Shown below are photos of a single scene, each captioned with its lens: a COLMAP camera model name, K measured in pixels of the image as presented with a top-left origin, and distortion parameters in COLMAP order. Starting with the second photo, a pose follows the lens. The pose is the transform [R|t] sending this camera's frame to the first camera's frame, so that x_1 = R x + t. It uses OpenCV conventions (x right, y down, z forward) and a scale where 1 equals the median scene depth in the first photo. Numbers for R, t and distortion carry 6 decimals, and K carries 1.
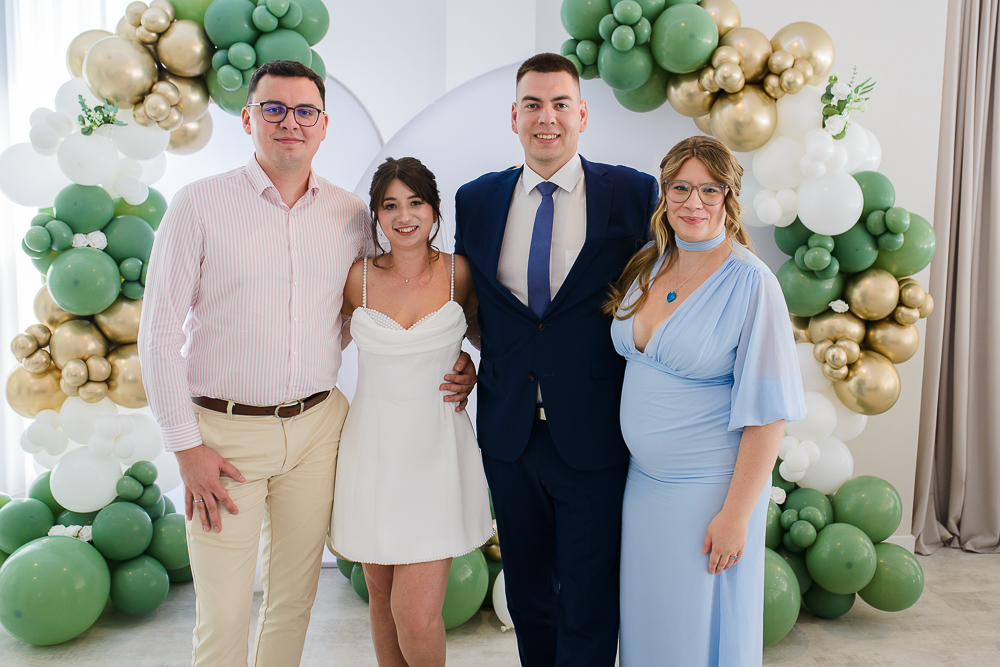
lens RADIAL K [[1060.5, 0, 539.8], [0, 1060.5, 306.1], [0, 0, 1]] dist [-0.018722, 0.029979]
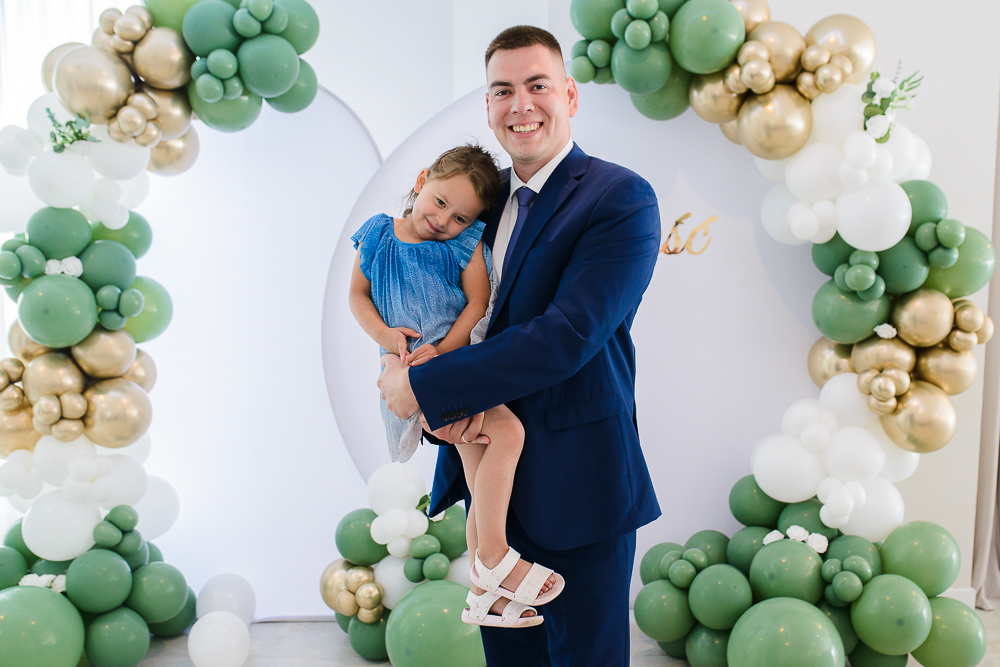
lens RADIAL K [[1053.4, 0, 534.5], [0, 1053.4, 342.7], [0, 0, 1]] dist [-0.015956, 0.019119]
pose [[0.998587, -0.008951, -0.052373, 0.034261], [0.008215, 0.999865, -0.014246, 0.020709], [0.052494, 0.013795, 0.998526, 0.101329]]
